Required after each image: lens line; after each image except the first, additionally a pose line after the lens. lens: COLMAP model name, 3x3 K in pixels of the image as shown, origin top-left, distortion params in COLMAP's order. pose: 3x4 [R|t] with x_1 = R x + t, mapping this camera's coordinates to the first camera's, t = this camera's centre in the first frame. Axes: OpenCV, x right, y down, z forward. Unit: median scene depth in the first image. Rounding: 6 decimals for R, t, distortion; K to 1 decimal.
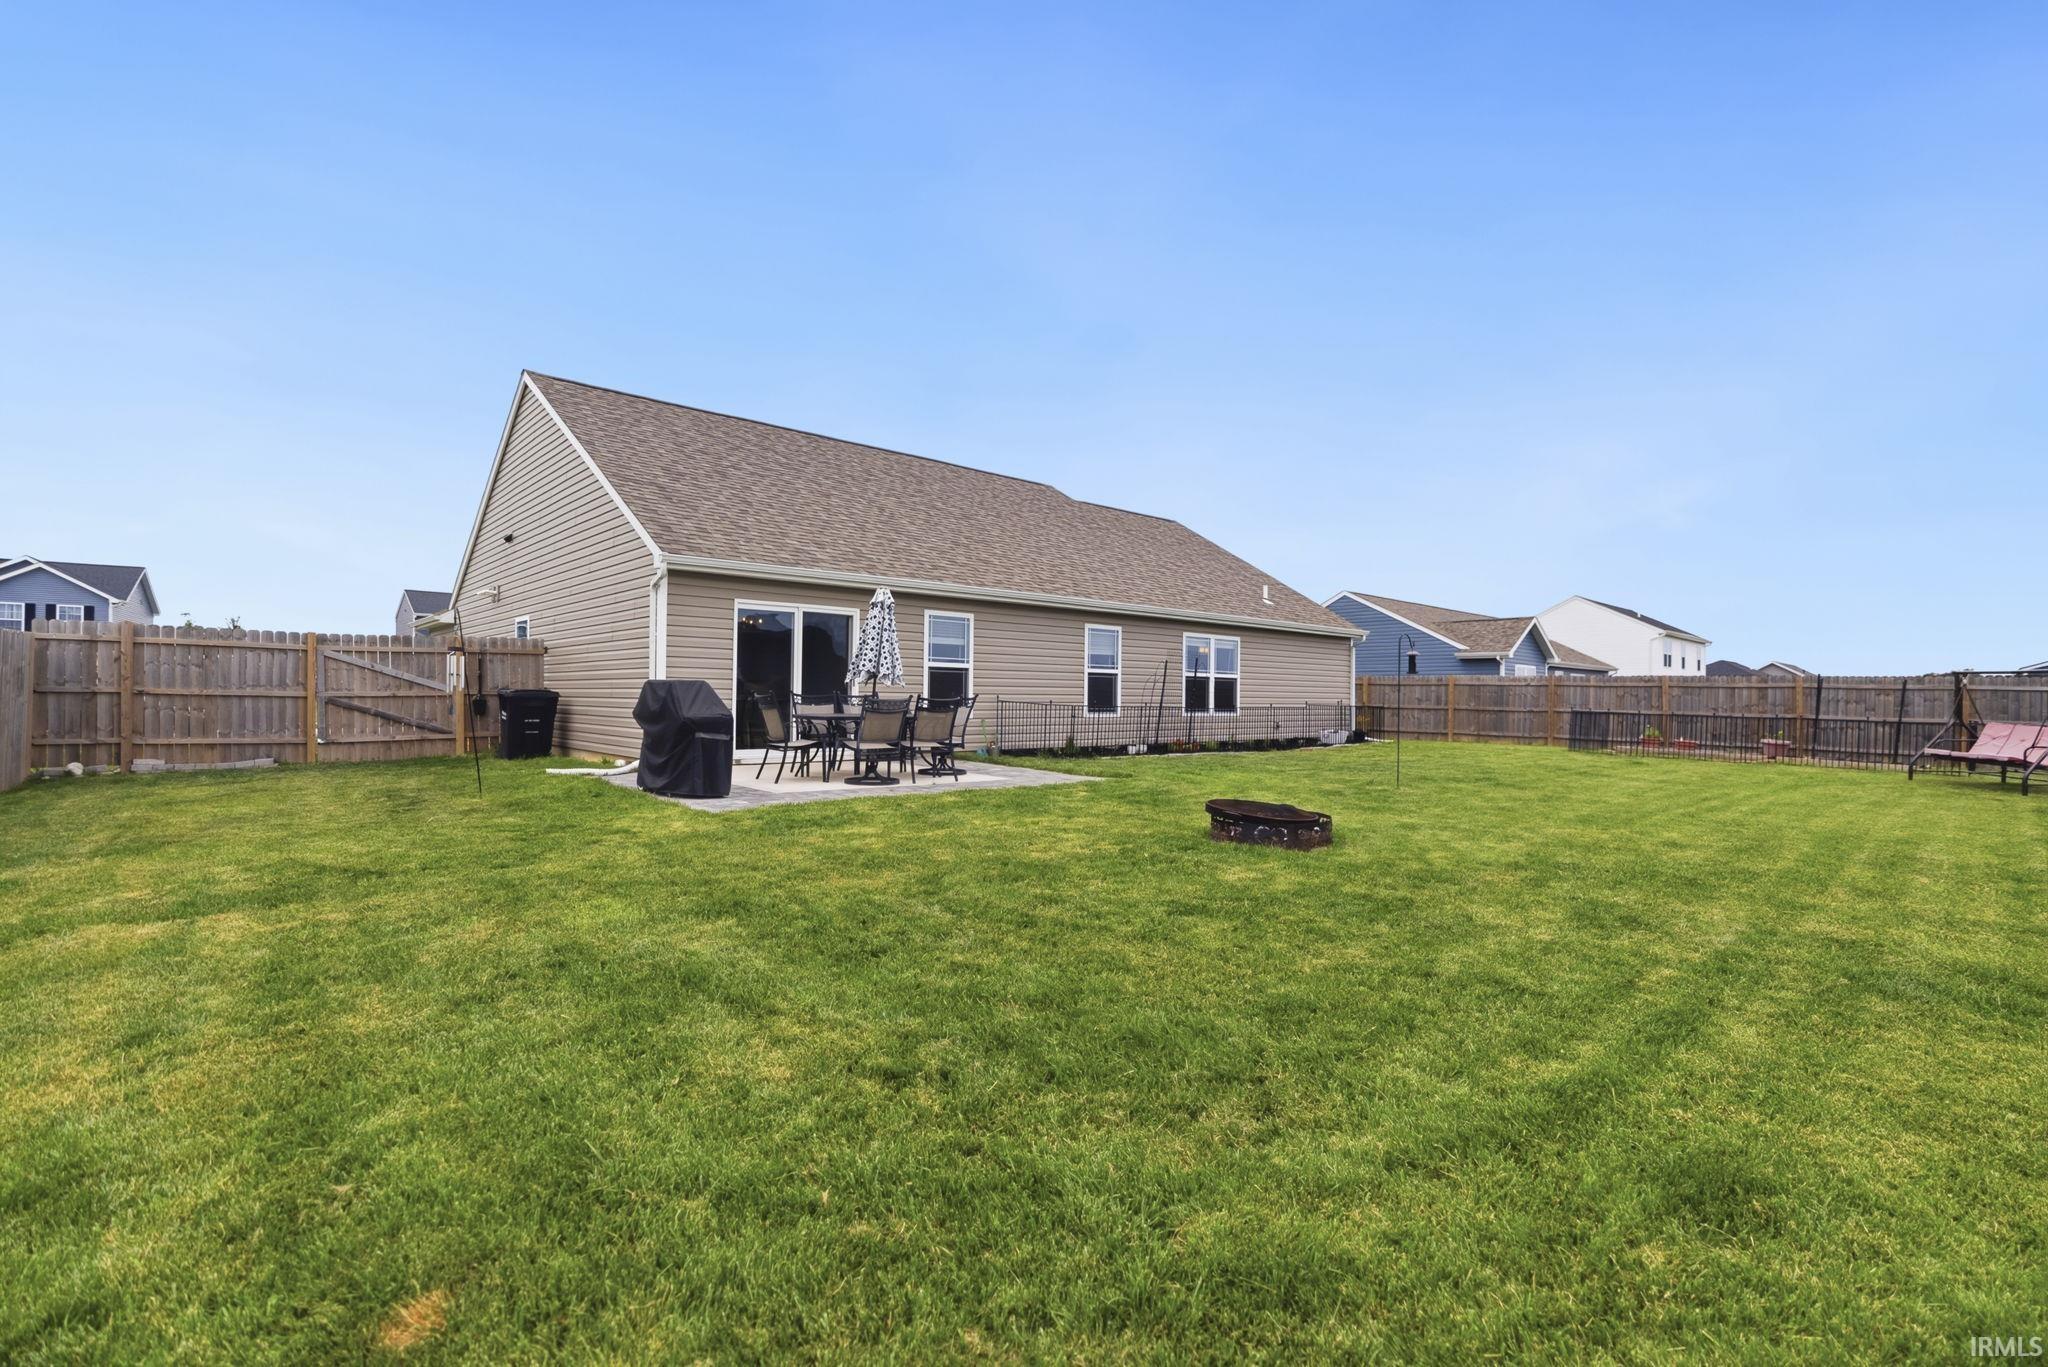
lens RADIAL K [[934.9, 0, 1030.6], [0, 934.9, 686.0], [0, 0, 1]] dist [-0.011260, -0.000141]
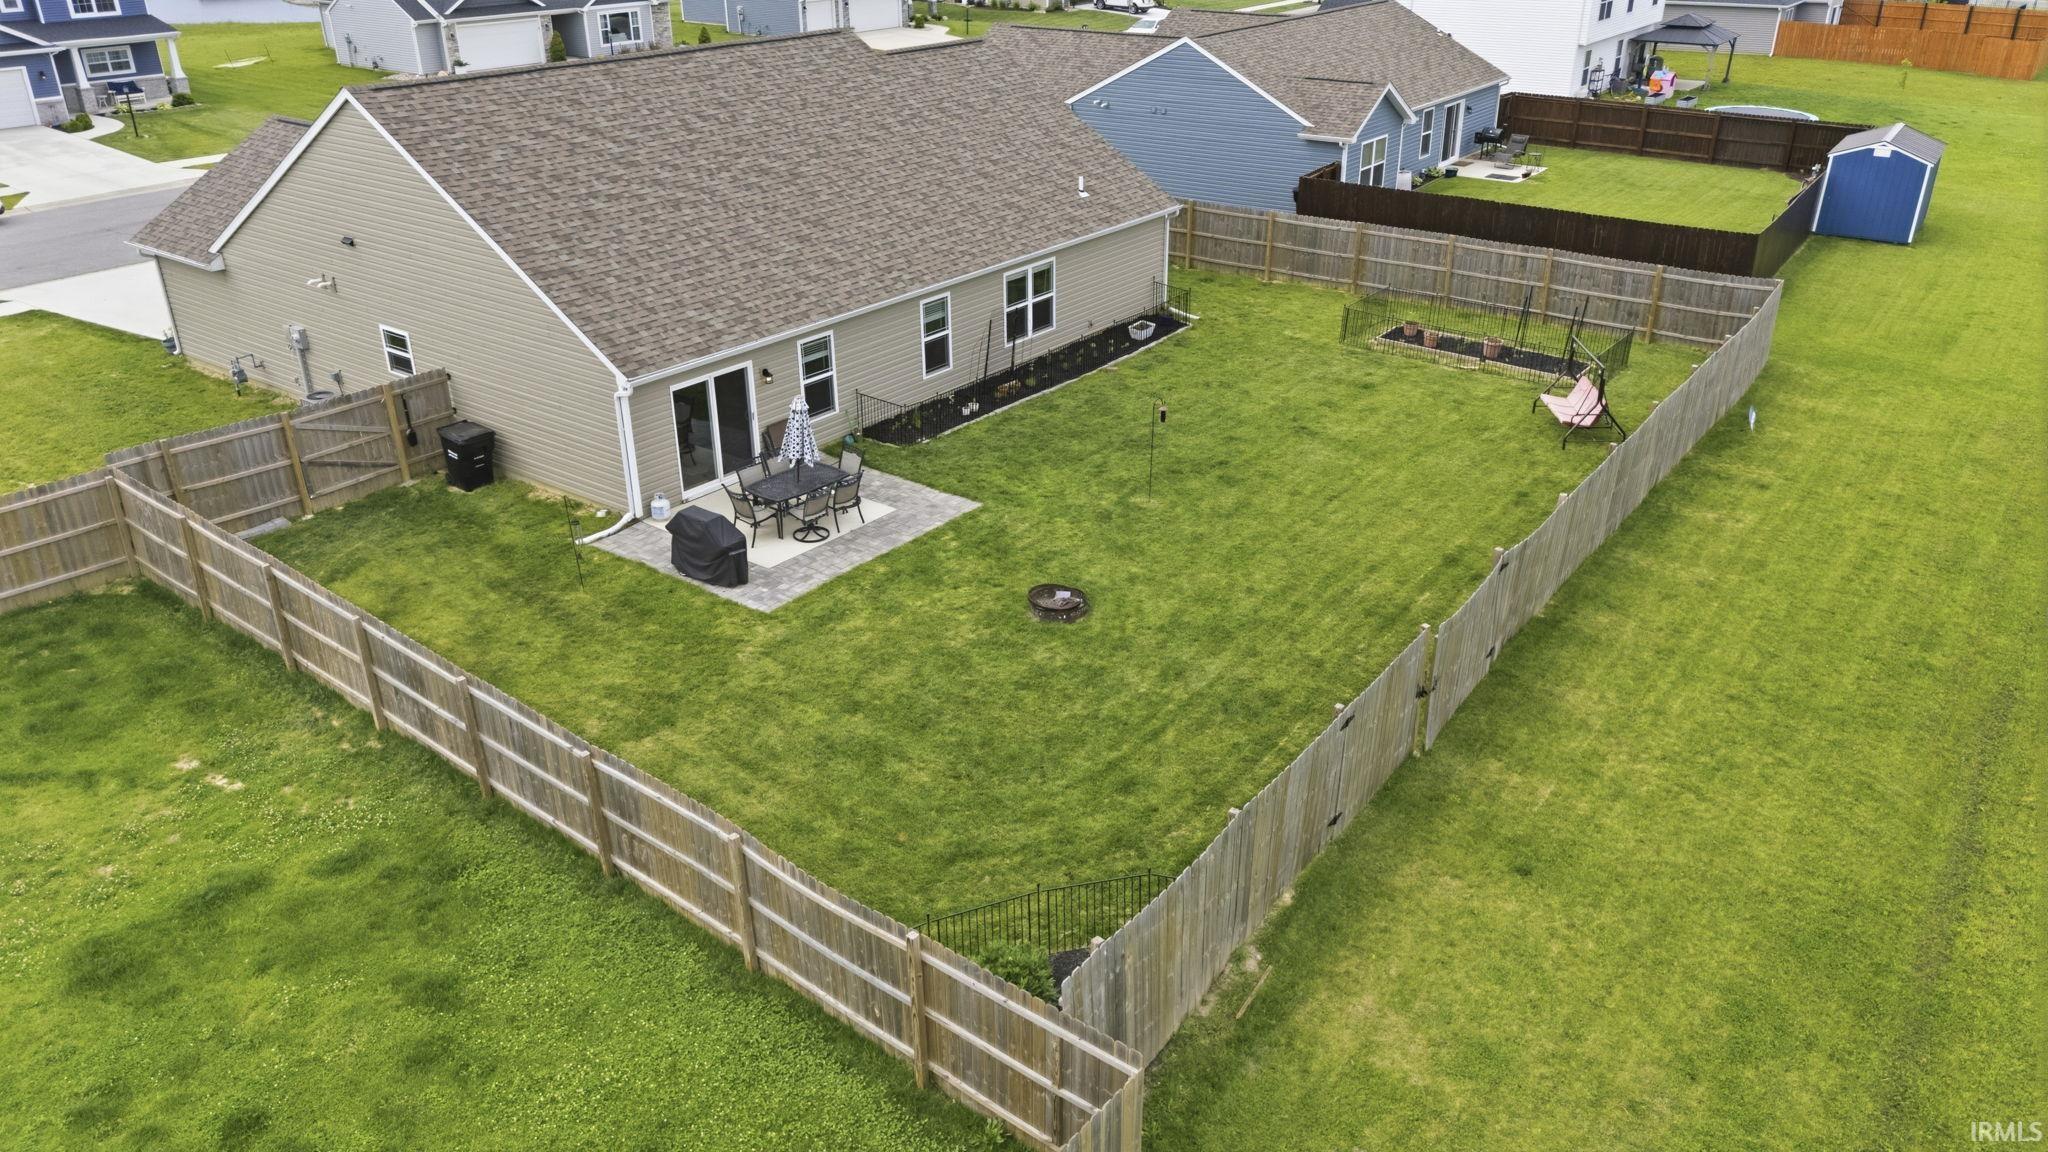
lens RADIAL K [[1451.7, 0, 1024.4], [0, 1451.7, 578.9], [0, 0, 1]] dist [0.001695, 0.000003]
pose [[0.982280, -0.100626, 0.158116, -0.140821], [0.021749, 0.899146, 0.437108, -0.576129], [-0.186154, -0.425924, 0.885401, -0.794434]]
